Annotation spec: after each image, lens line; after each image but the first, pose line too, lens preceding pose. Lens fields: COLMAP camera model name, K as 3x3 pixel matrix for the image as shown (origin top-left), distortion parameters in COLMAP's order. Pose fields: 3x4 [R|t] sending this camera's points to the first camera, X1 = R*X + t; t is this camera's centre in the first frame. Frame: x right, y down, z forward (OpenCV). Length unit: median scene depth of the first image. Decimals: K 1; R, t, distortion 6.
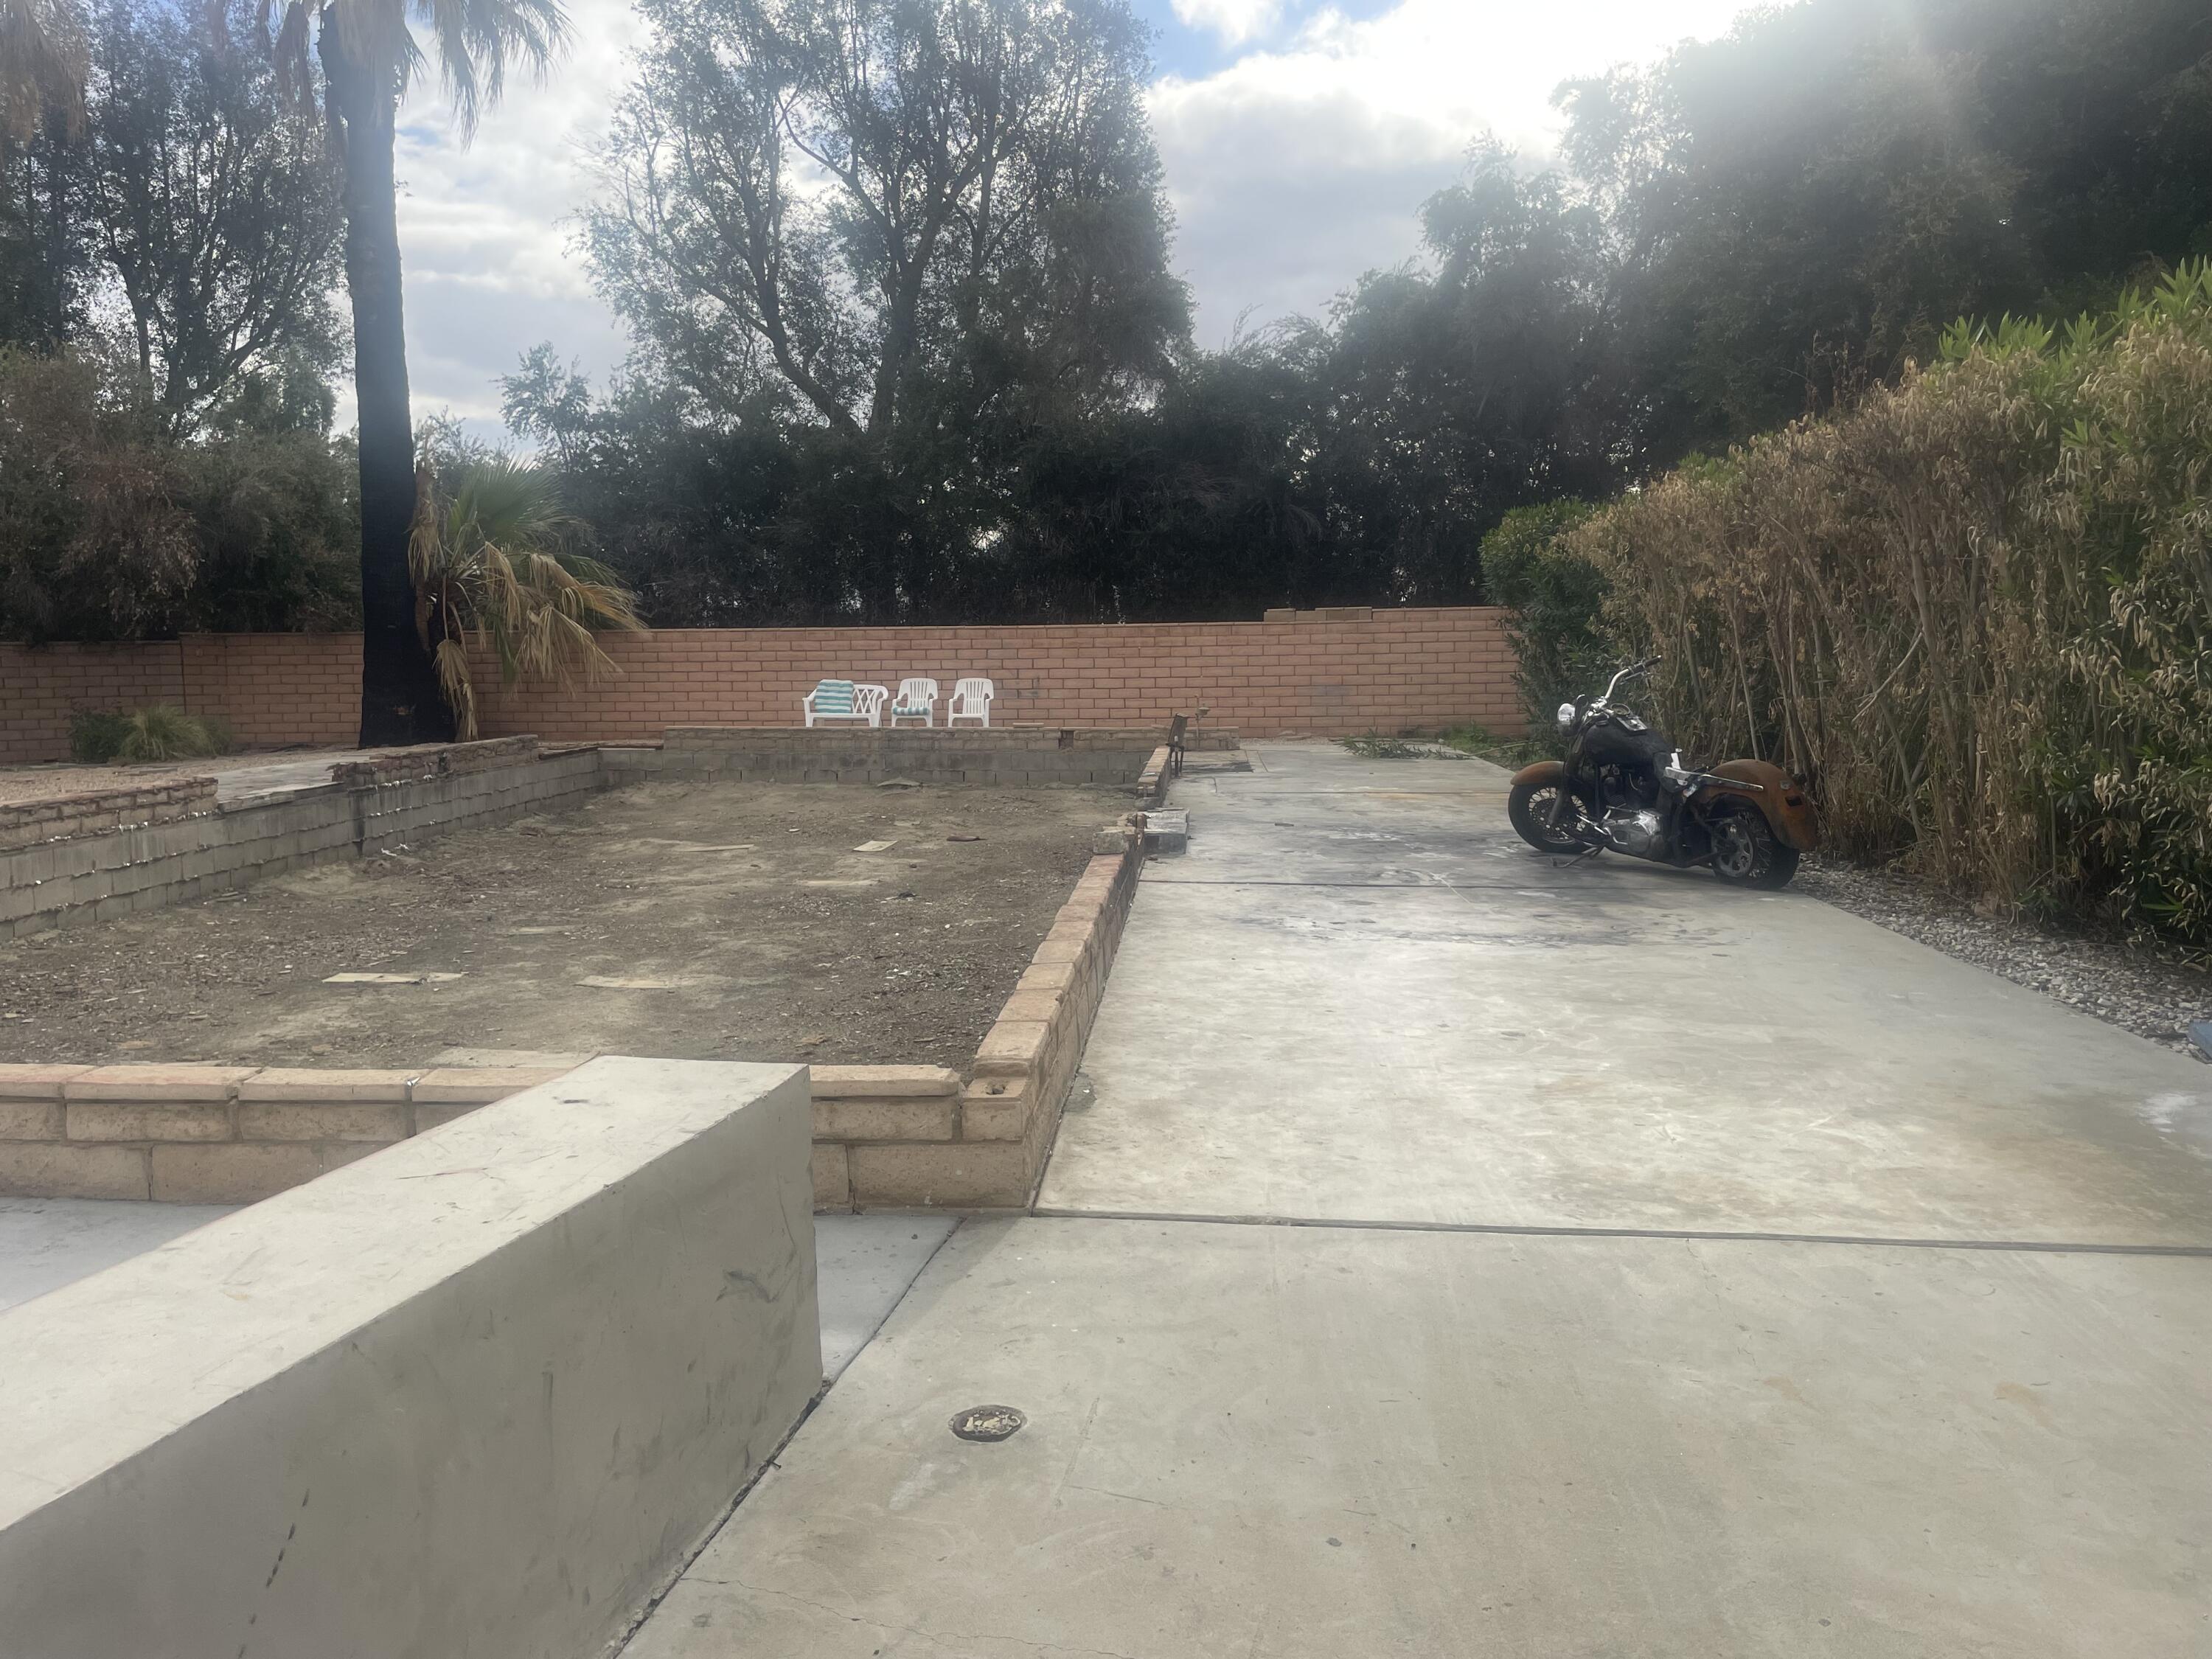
lens RADIAL K [[1660.8, 0, 1110.9], [0, 1660.8, 829.7], [0, 0, 1]] dist [0.094072, -0.123433]
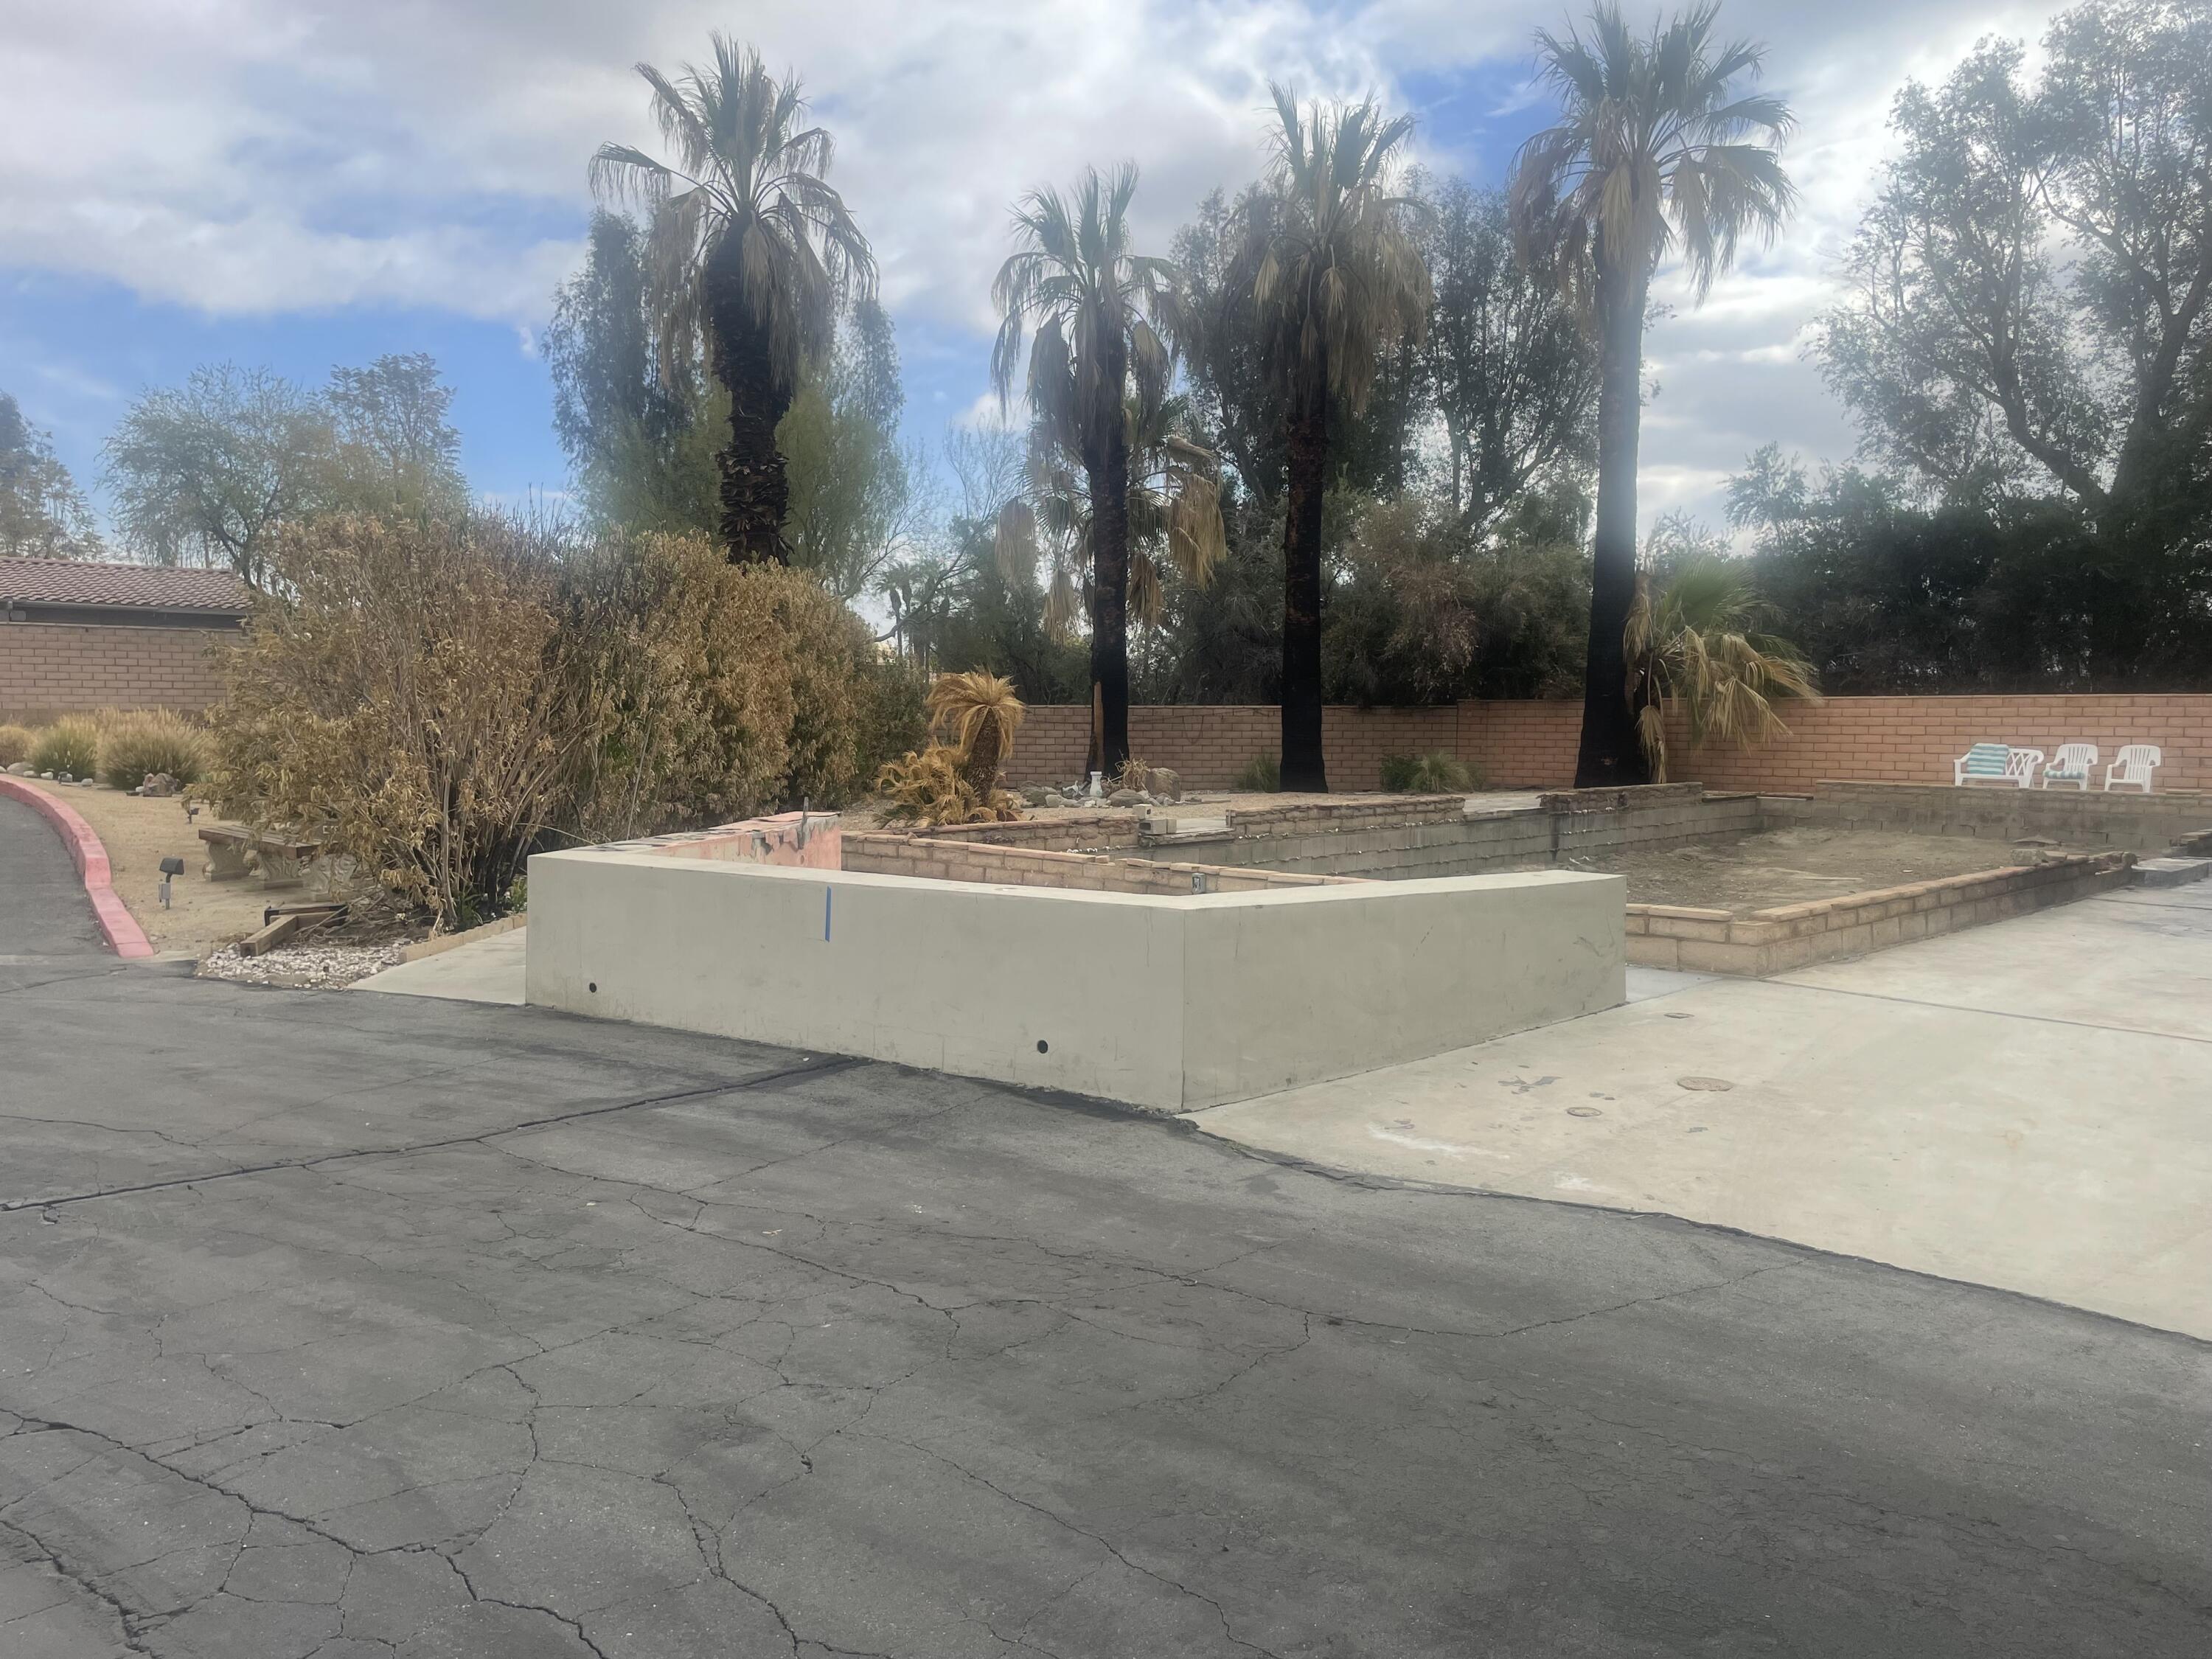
lens RADIAL K [[1660.8, 0, 1105.9], [0, 1660.8, 841.7], [0, 0, 1]] dist [0.094072, -0.123433]
pose [[0.755853, 0.063609, -0.651644, 0.130420], [-0.083169, 0.996535, 0.000806, 0.022073], [0.649437, 0.053587, 0.758525, -0.218083]]
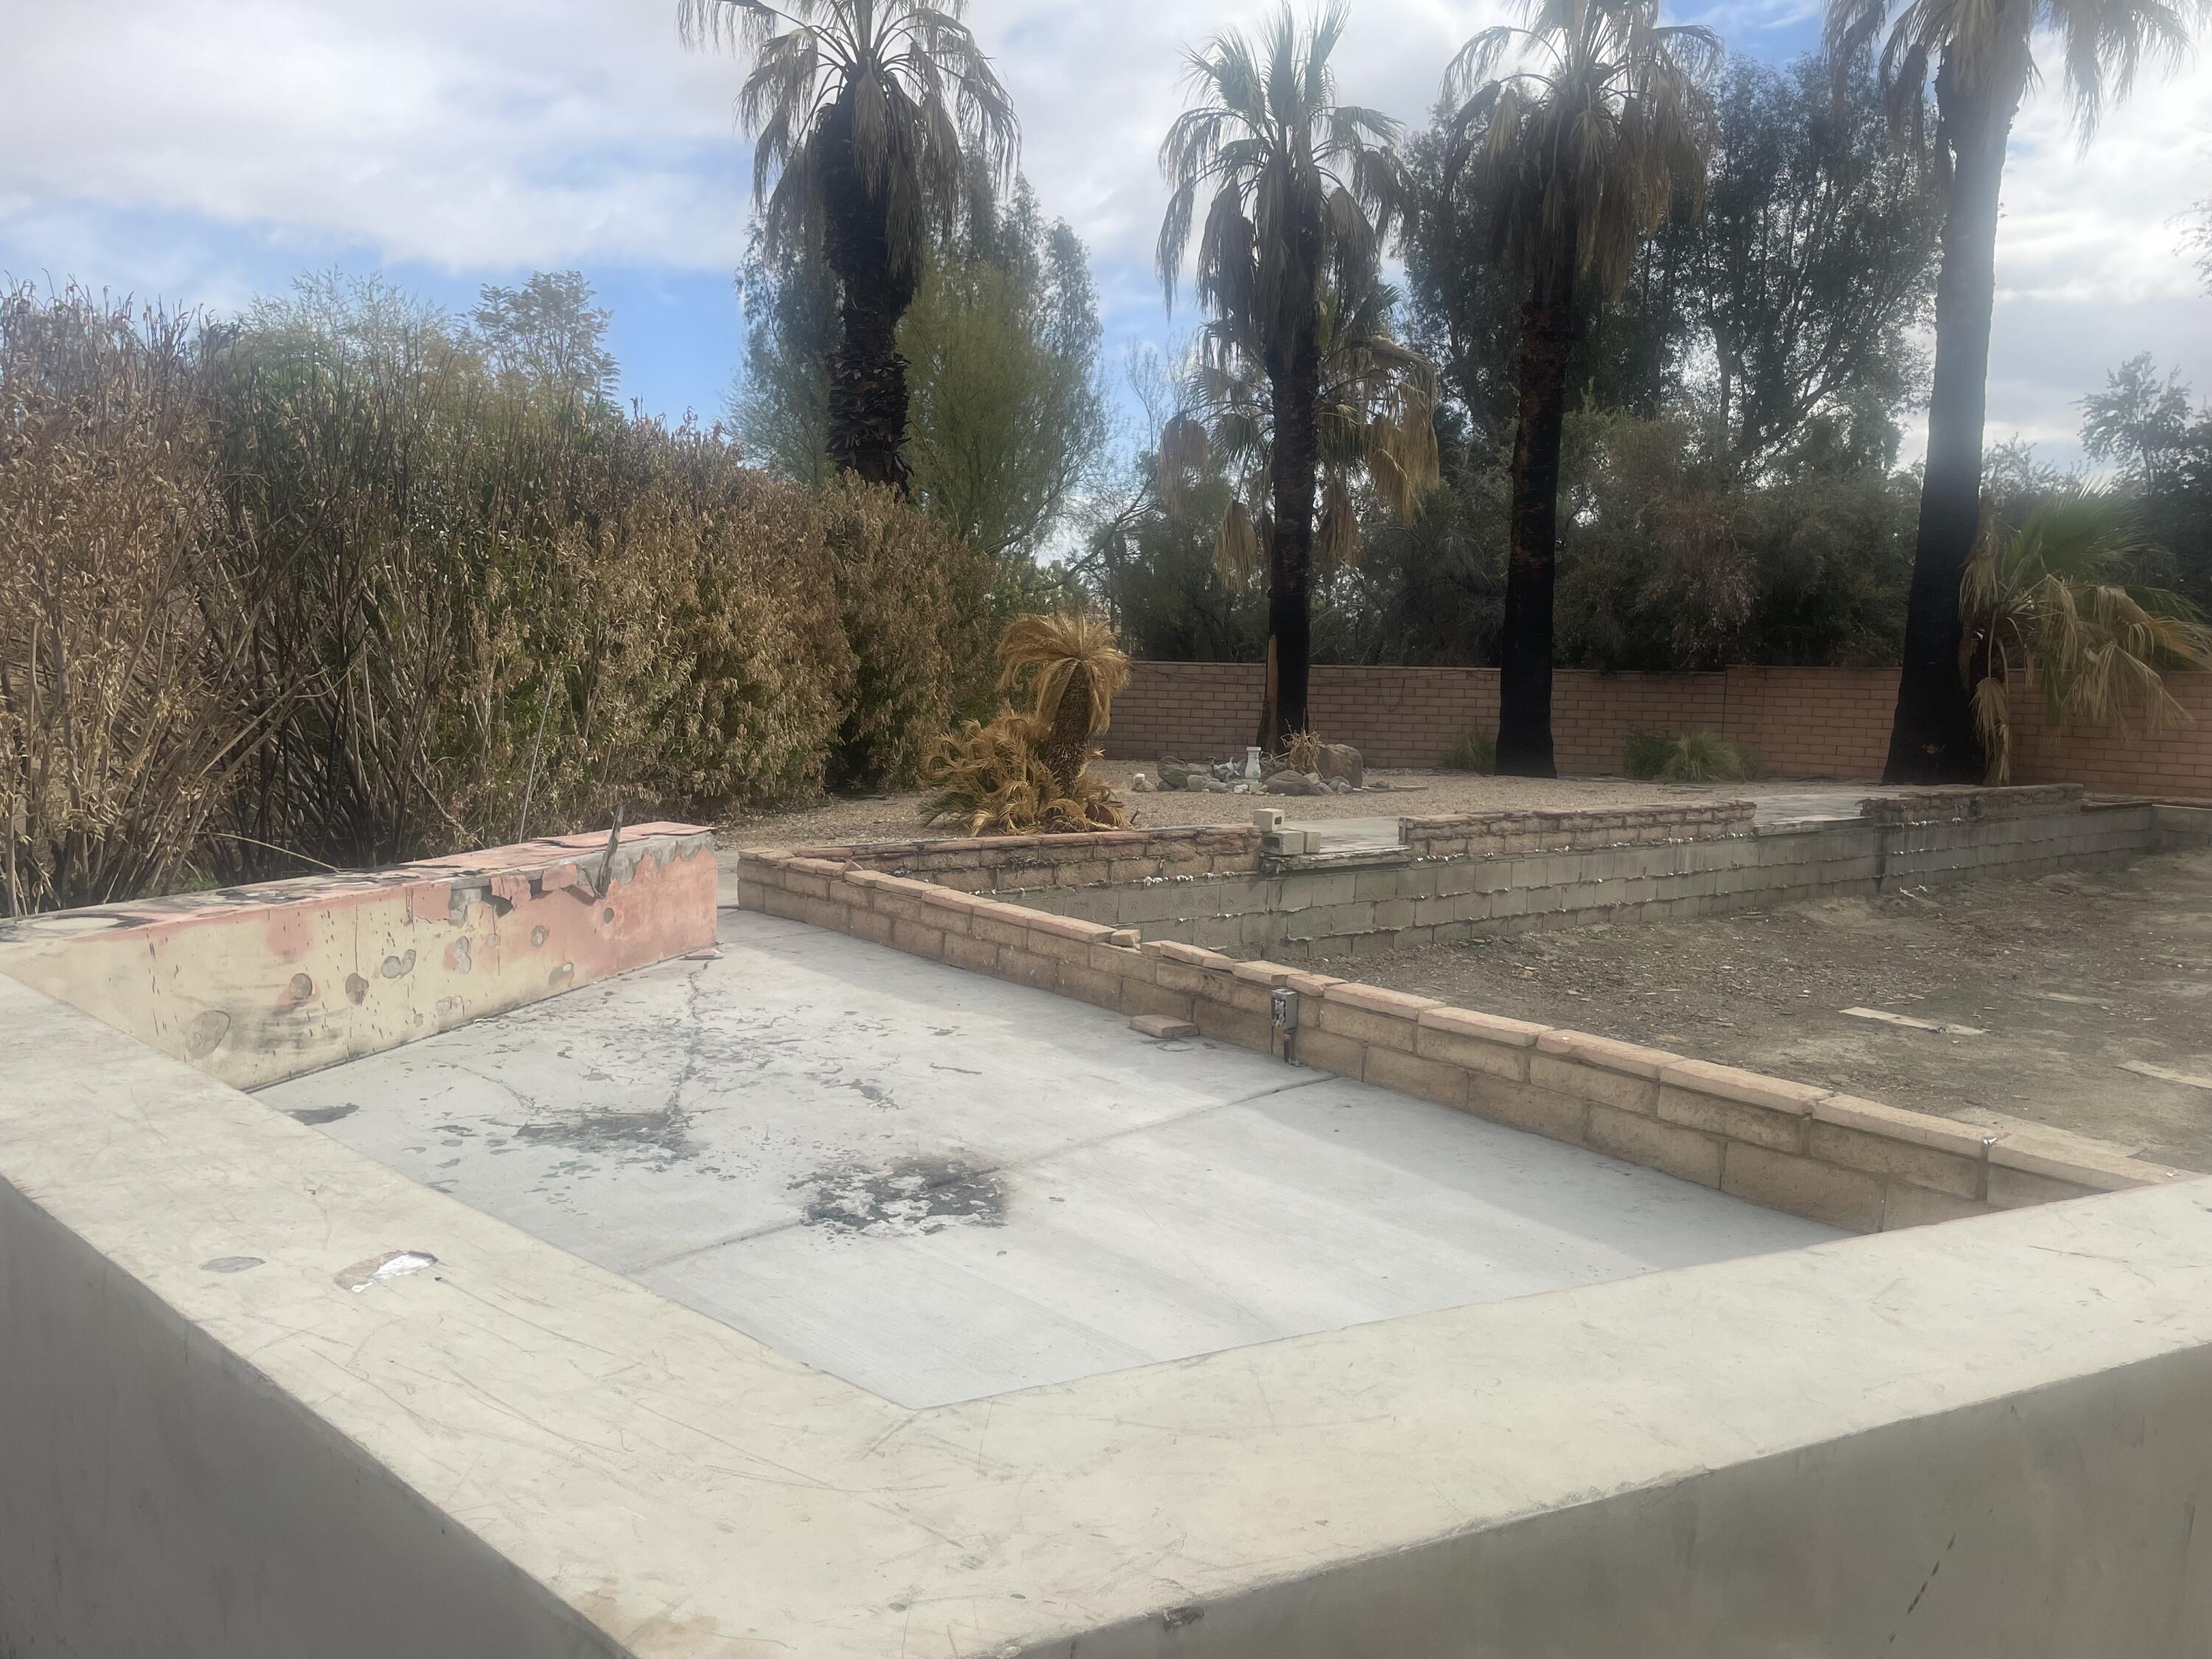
lens RADIAL K [[1660.8, 0, 1105.5], [0, 1660.8, 831.4], [0, 0, 1]] dist [0.094072, -0.123433]
pose [[0.662807, 0.099221, -0.742187, -0.009248], [-0.113244, 0.993064, 0.031628, 0.000045], [0.740177, 0.063086, 0.669446, -0.006435]]
